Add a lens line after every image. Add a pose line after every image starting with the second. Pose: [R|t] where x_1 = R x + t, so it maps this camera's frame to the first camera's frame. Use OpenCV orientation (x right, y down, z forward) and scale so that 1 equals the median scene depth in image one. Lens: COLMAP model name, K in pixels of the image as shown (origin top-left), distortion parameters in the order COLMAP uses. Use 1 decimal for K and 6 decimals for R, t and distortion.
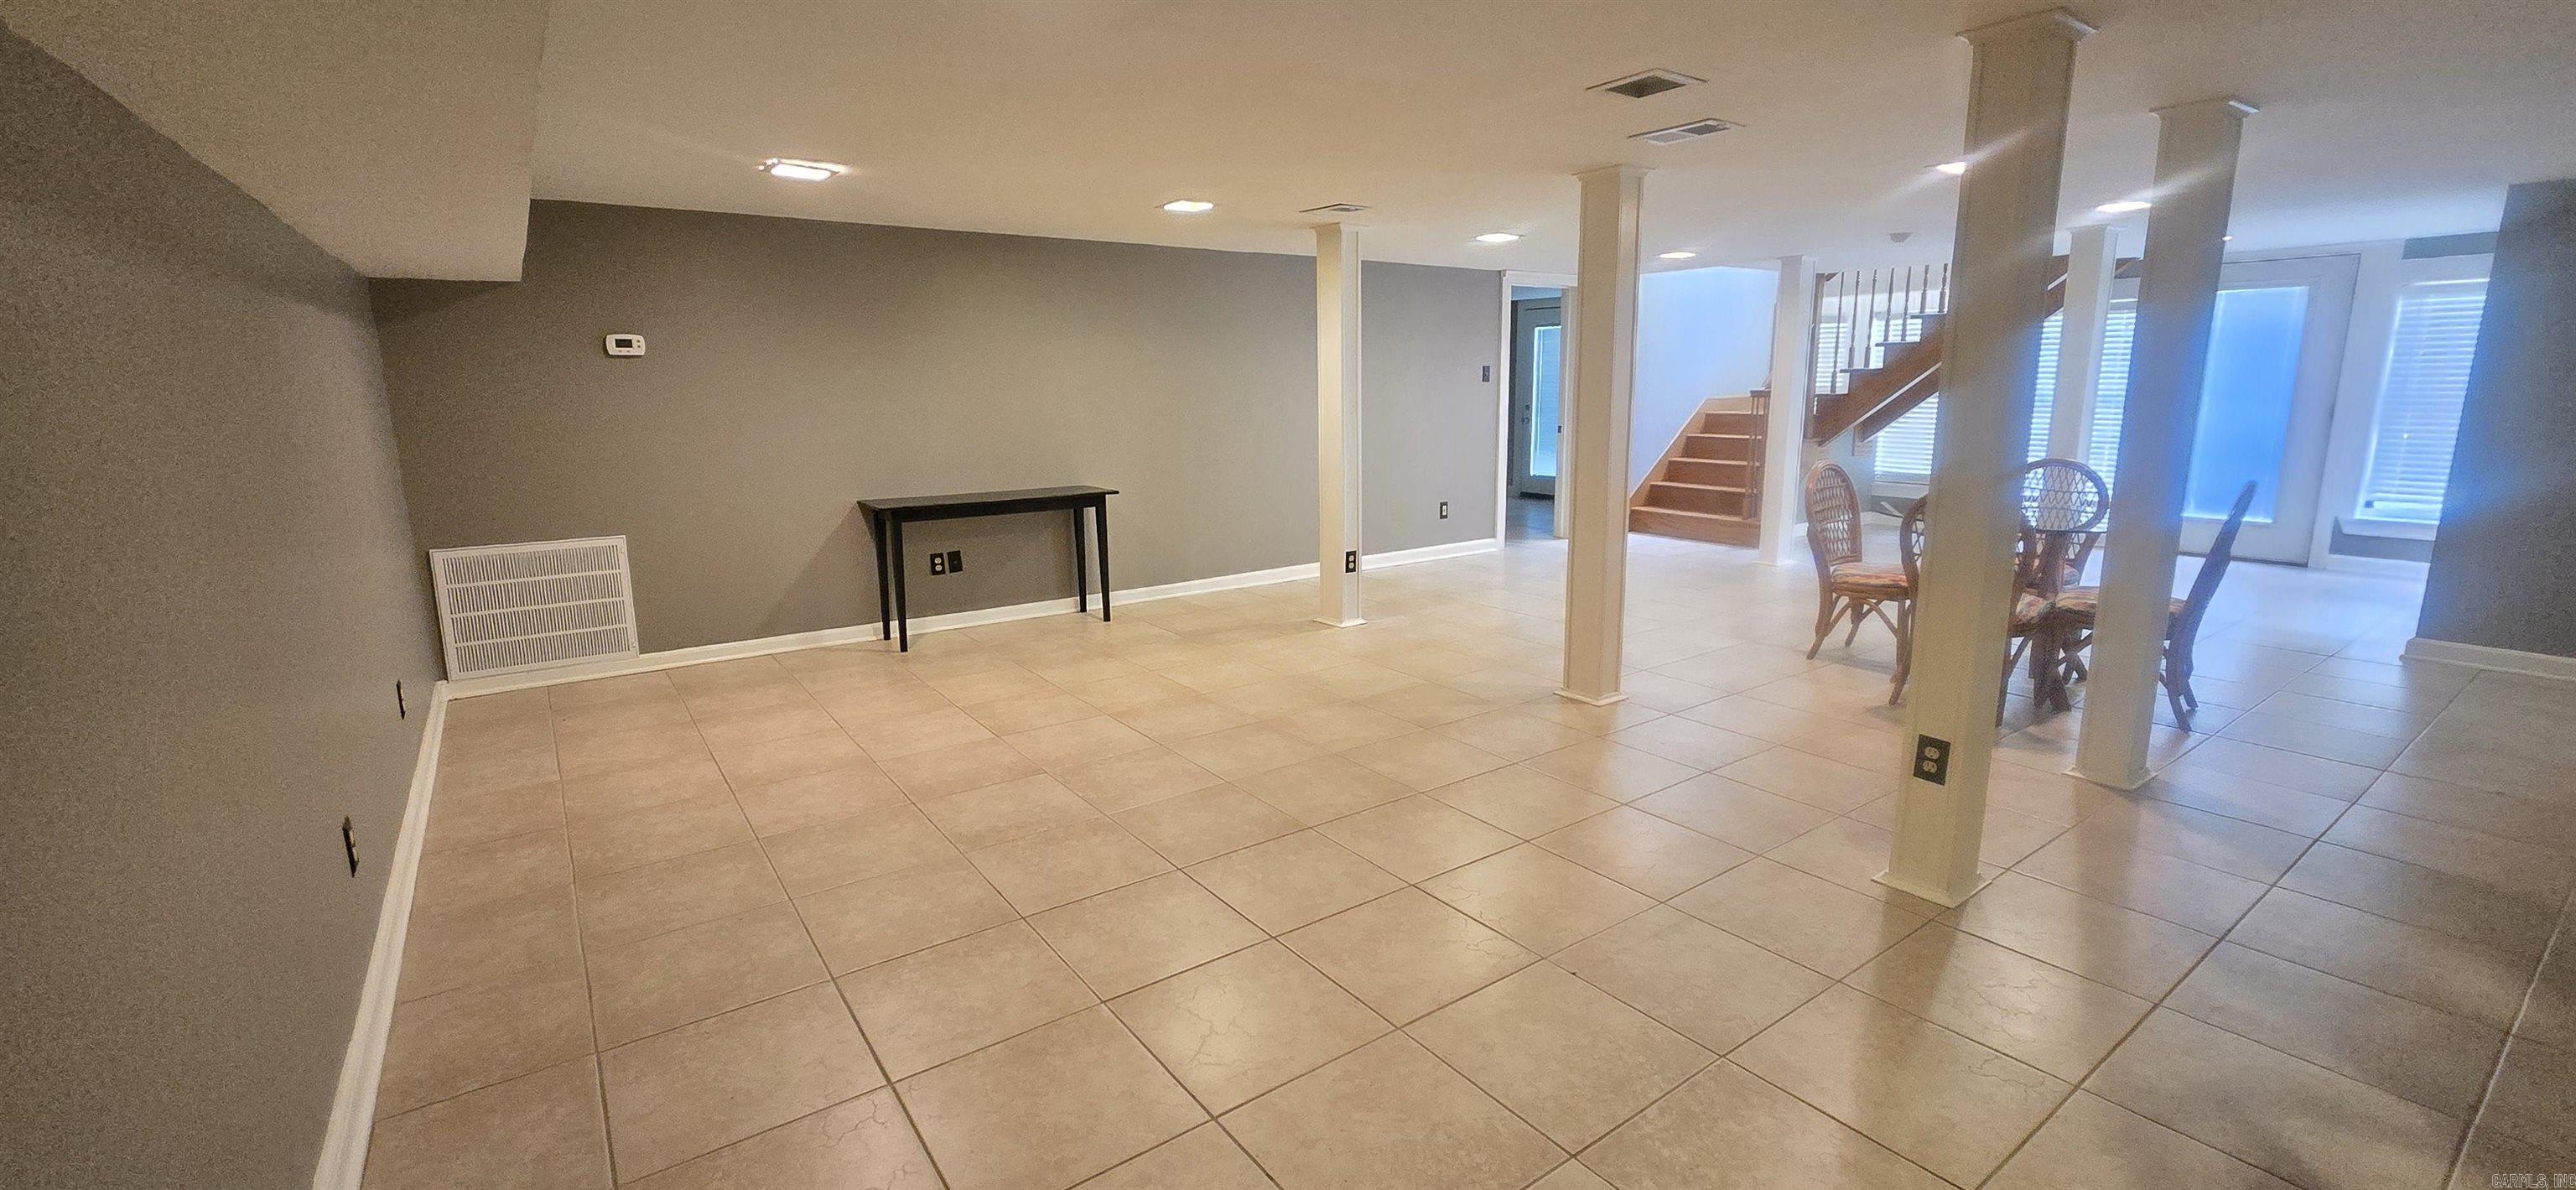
lens RADIAL K [[1053.0, 0, 1286.8], [0, 1053.0, 584.7], [0, 0, 1]] dist [-0.004077, 0.001165]
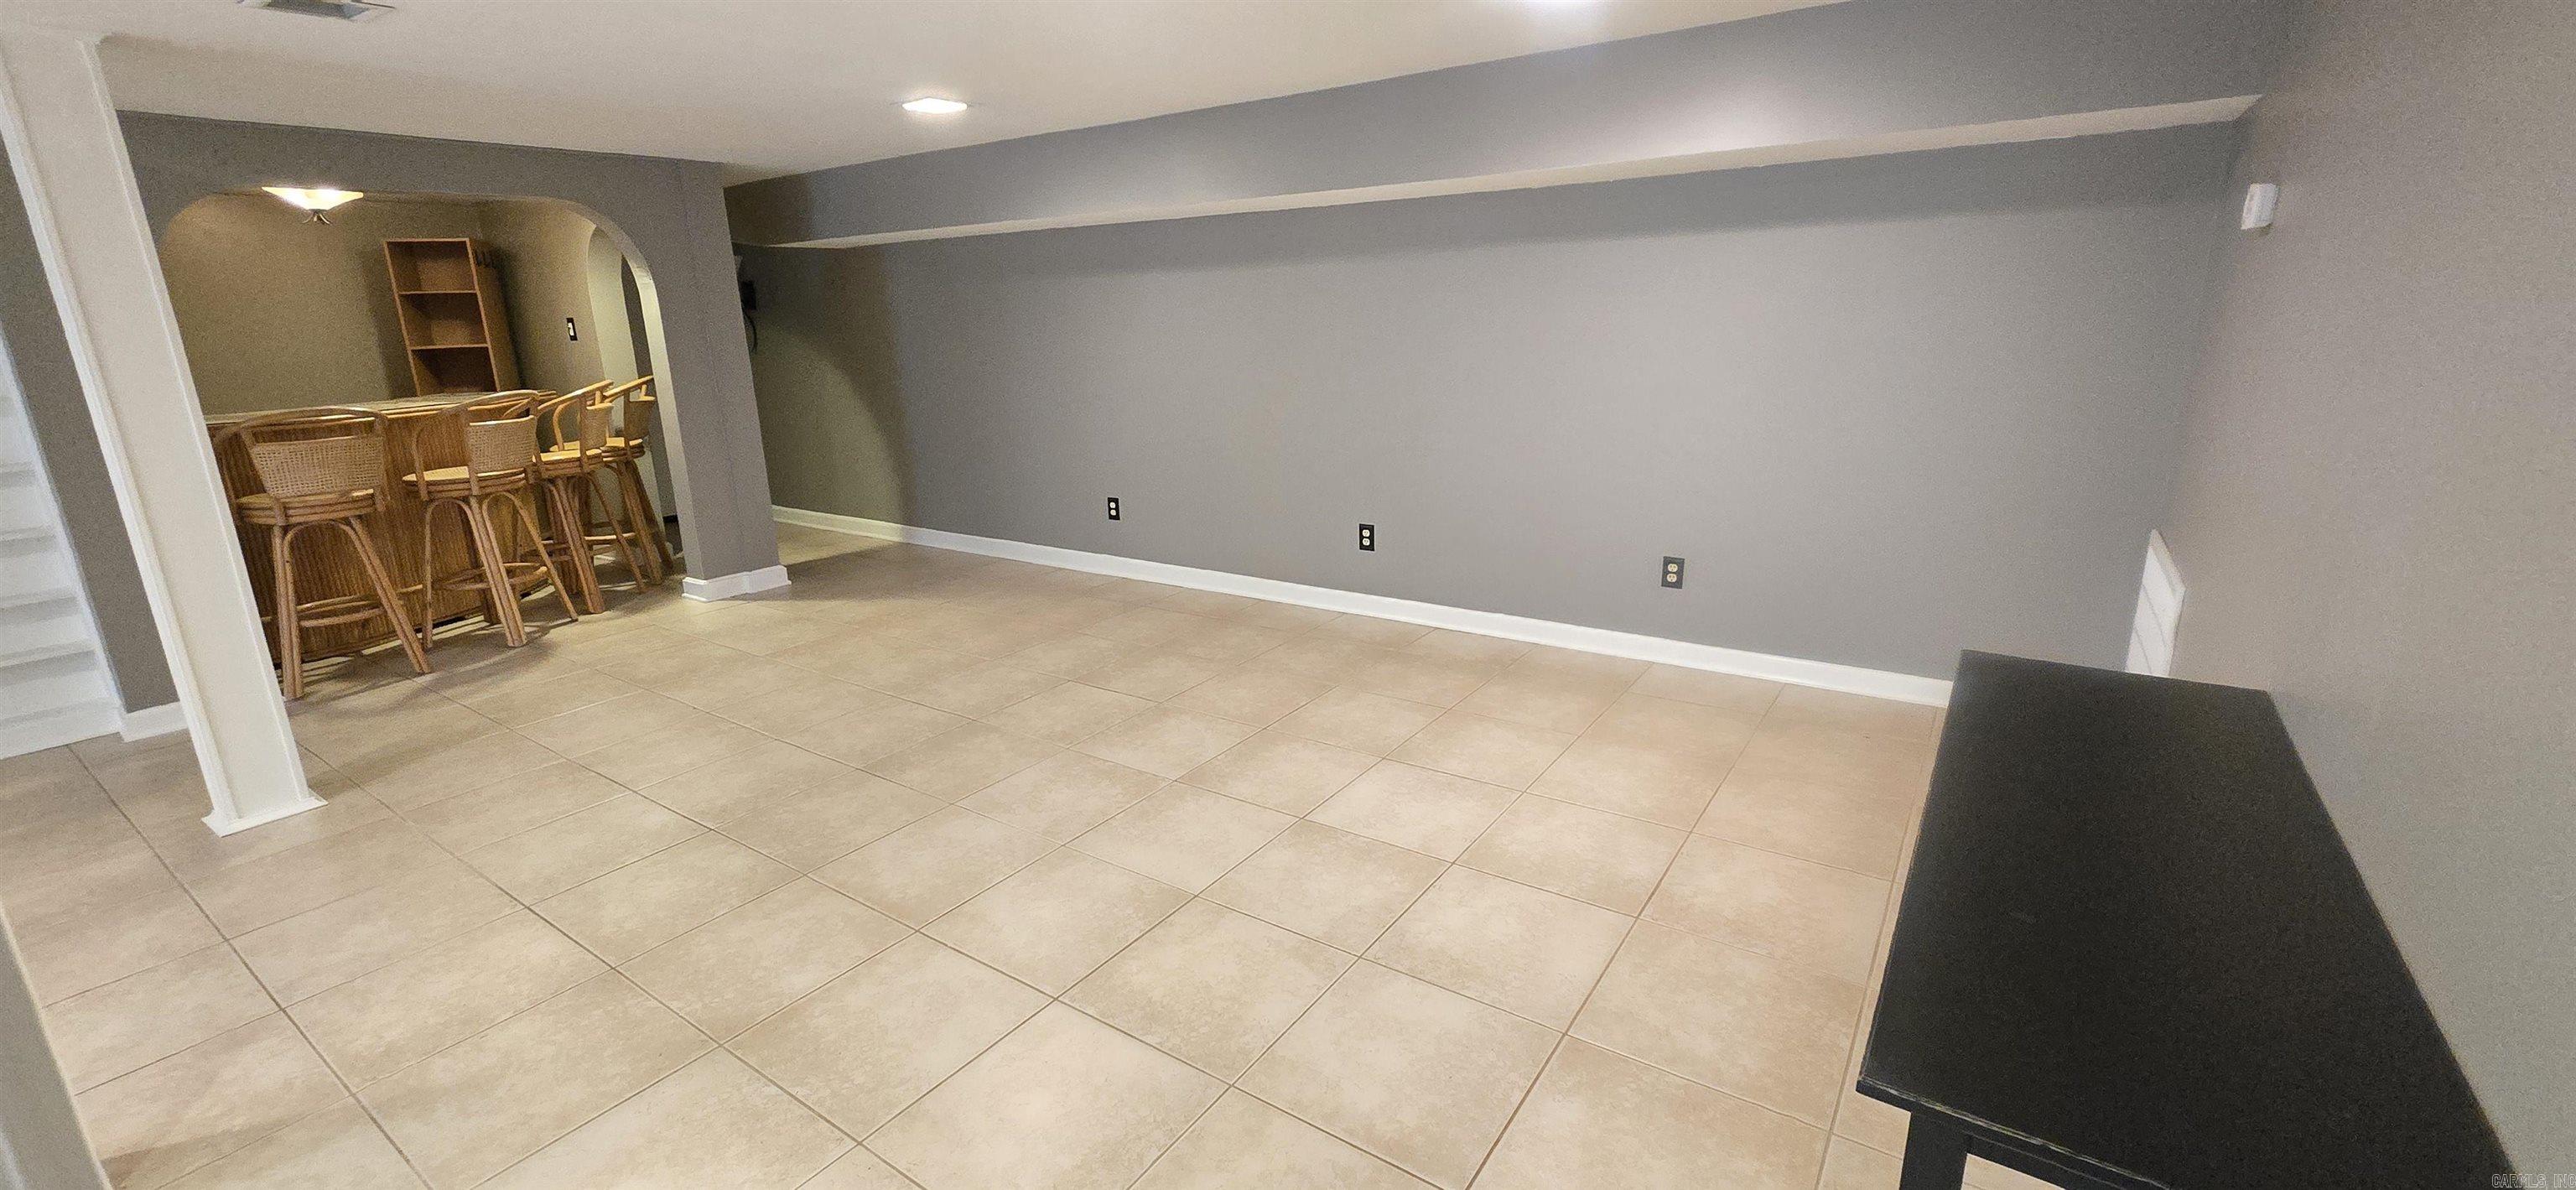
lens RADIAL K [[1053.0, 0, 1292.3], [0, 1053.0, 581.5], [0, 0, 1]] dist [-0.004077, 0.001165]
pose [[-0.941637, 0.121399, -0.313977, -0.067544], [-0.028385, 0.900753, 0.433403, -0.347353], [0.335430, 0.417020, -0.844737, 1.696444]]
